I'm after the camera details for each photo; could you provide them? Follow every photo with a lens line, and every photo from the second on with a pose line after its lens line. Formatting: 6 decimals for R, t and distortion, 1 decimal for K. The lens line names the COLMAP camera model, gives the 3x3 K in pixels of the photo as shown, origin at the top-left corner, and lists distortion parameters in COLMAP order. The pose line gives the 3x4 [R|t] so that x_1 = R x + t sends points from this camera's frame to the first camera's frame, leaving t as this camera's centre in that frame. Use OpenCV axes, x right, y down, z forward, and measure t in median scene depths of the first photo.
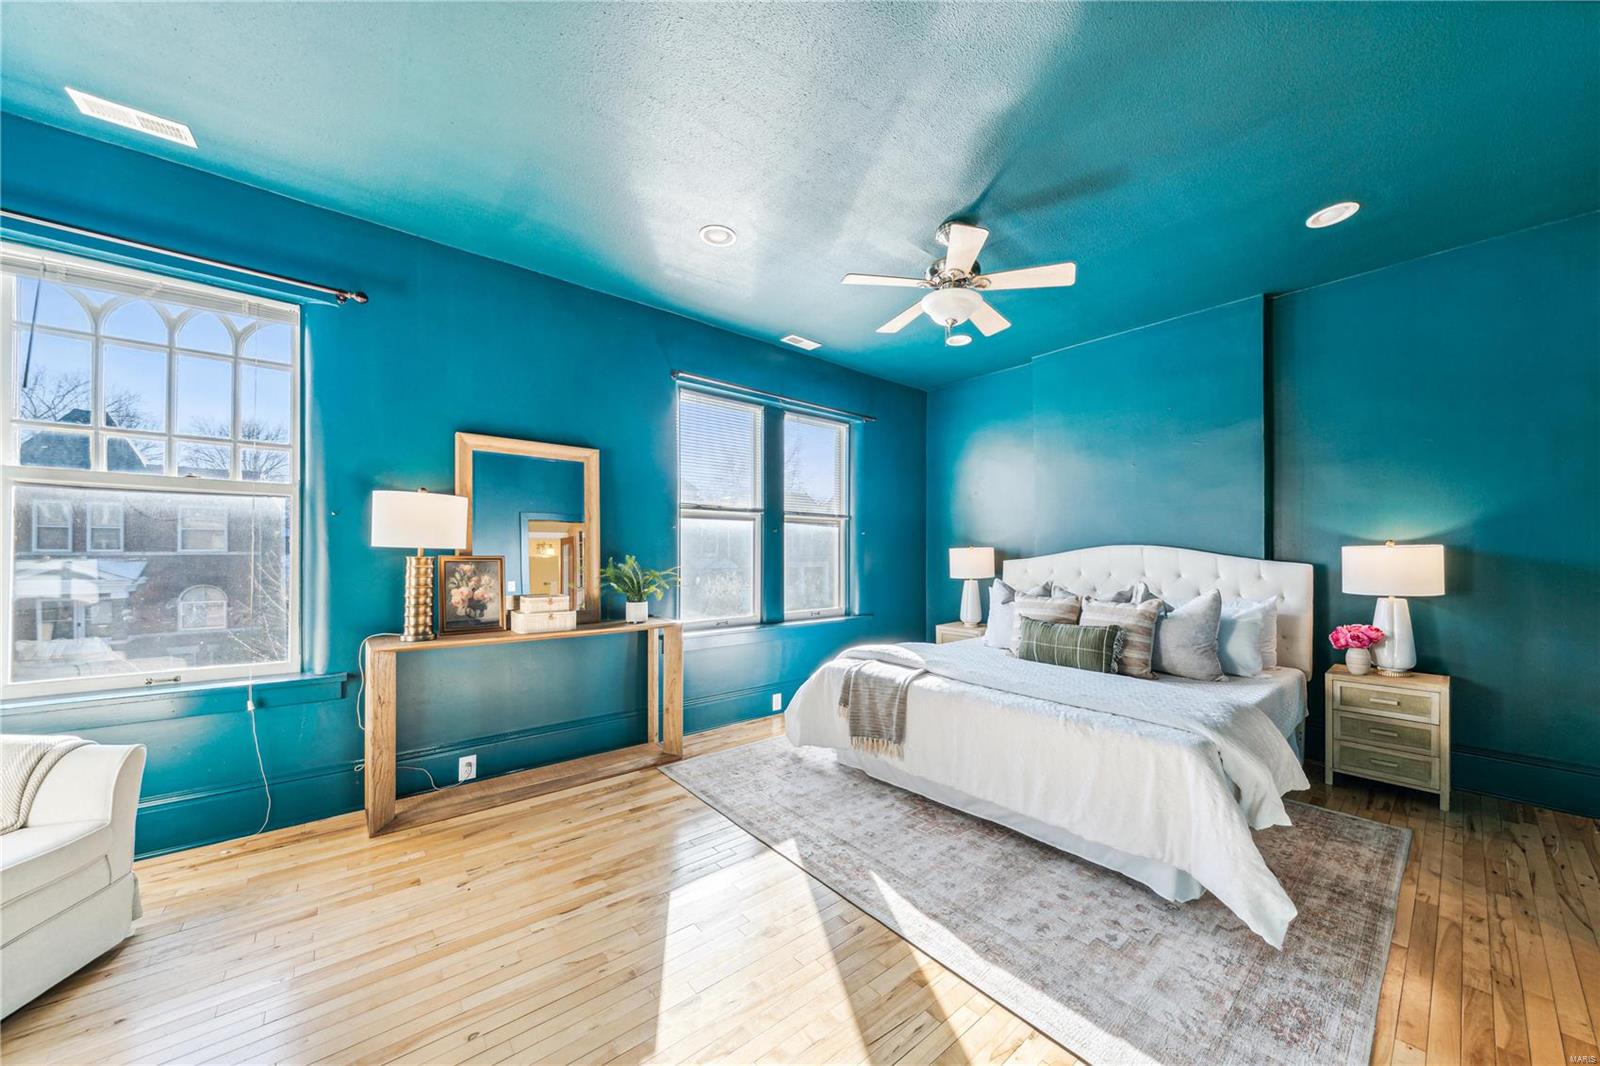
lens RADIAL K [[551.0, 0, 801.1], [0, 551.0, 539.9], [0, 0, 1]] dist [-0.001531, -0.000285]
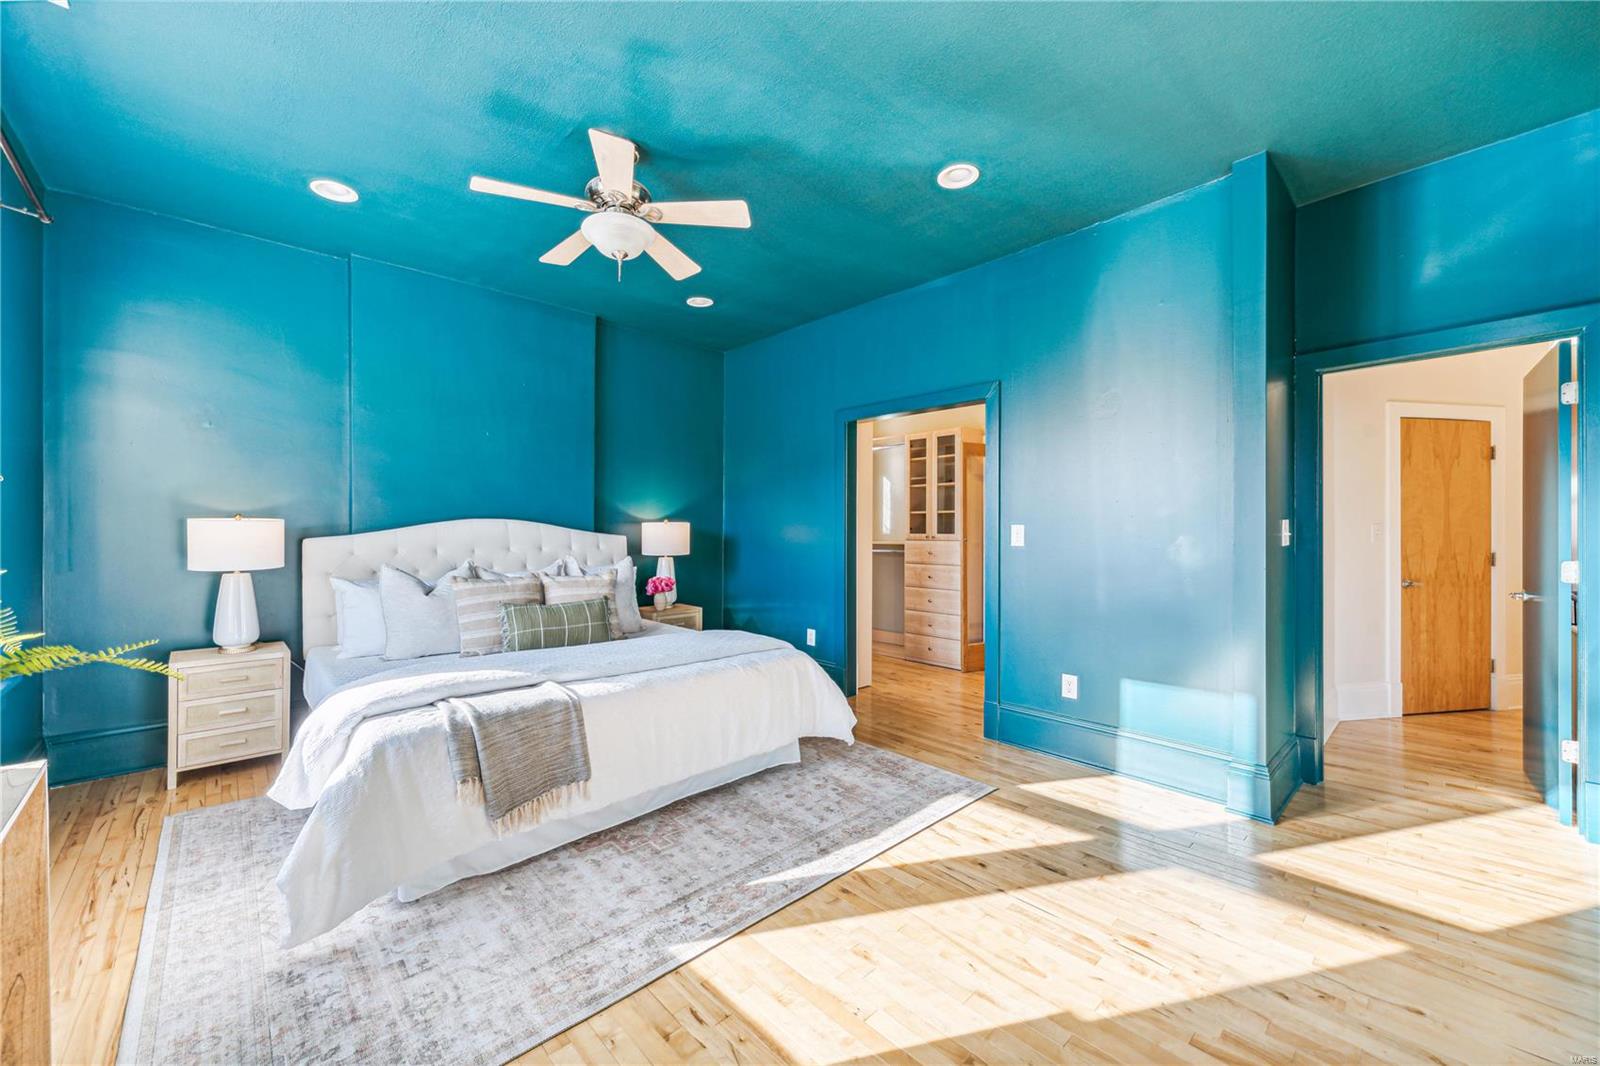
lens RADIAL K [[606.5, 0, 800.0], [0, 606.5, 533.0], [0, 0, 1]] dist [0.001151, 0.000062]
pose [[-0.042433, -0.009613, 0.999053, -0.694802], [-0.024284, 0.999668, 0.008587, 0.018132], [-0.998804, -0.023896, -0.042653, 0.787695]]
